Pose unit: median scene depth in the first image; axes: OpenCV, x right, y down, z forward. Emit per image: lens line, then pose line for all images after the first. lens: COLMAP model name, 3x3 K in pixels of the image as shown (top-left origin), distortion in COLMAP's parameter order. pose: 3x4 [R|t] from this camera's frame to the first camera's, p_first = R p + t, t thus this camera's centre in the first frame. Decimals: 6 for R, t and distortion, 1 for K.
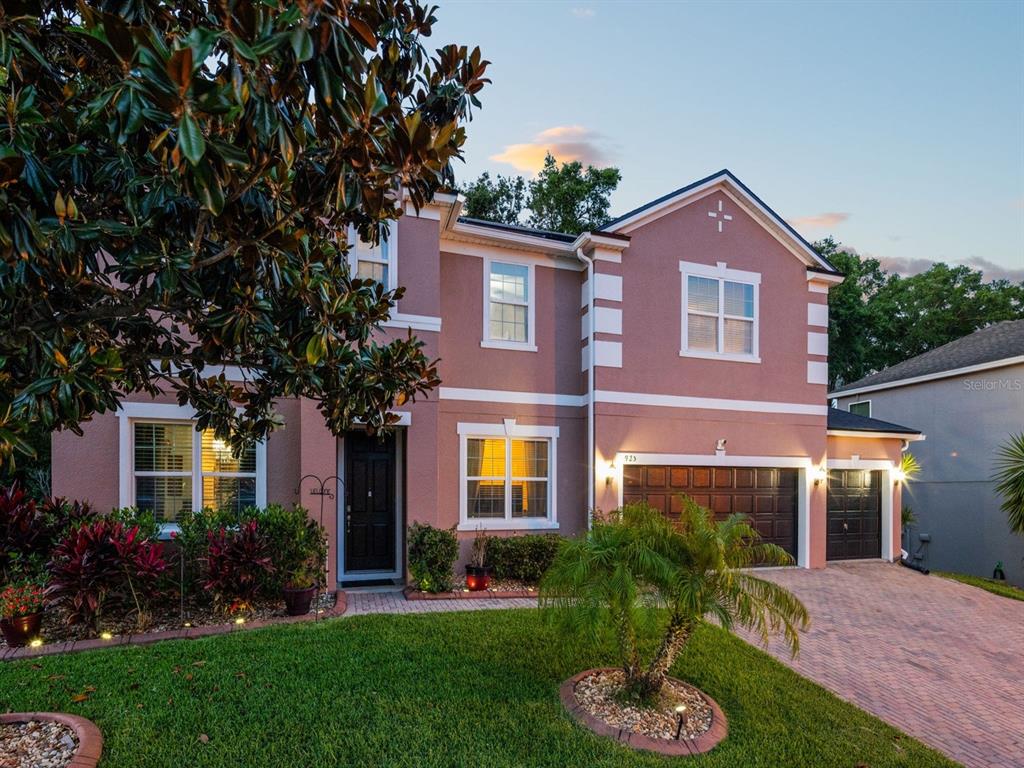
lens RADIAL K [[495.8, 0, 512.0], [0, 495.8, 346.0], [0, 0, 1]] dist [-0.004598, -0.000558]
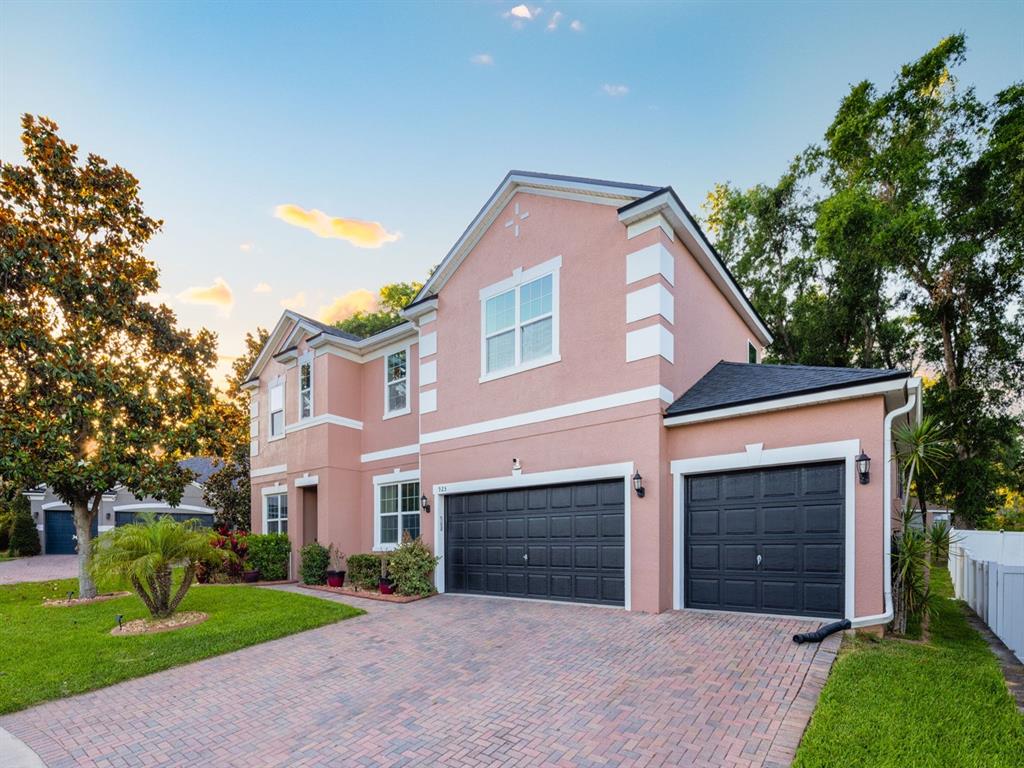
lens RADIAL K [[496.2, 0, 512.0], [0, 496.2, 384.0], [0, 0, 1]] dist [-0.000087, -0.000406]
pose [[0.543694, -0.270865, -0.794374, 1.161136], [0.231567, 0.958164, -0.168222, 0.204799], [0.806705, -0.092490, 0.583671, 0.449446]]
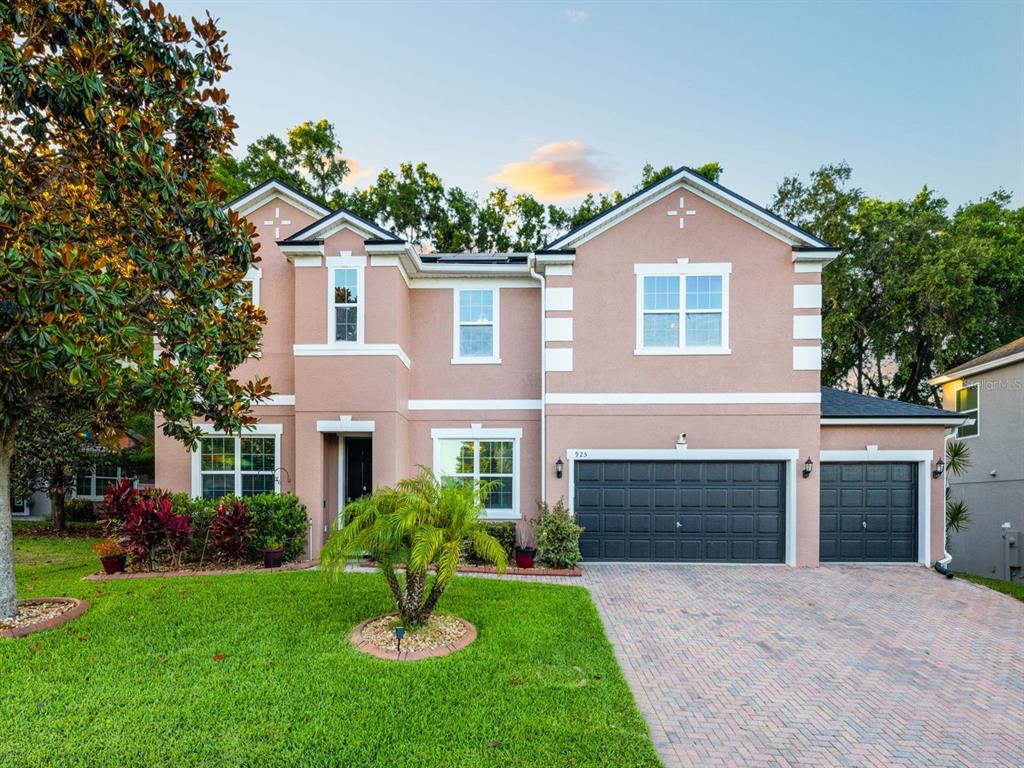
lens RADIAL K [[492.6, 0, 520.3], [0, 492.6, 347.2], [0, 0, 1]] dist [-0.000112, -0.001026]
pose [[0.944193, -0.102187, -0.313140, 0.429501], [0.090973, 0.994584, -0.050260, 0.033811], [0.316580, 0.018968, 0.948376, -0.058696]]
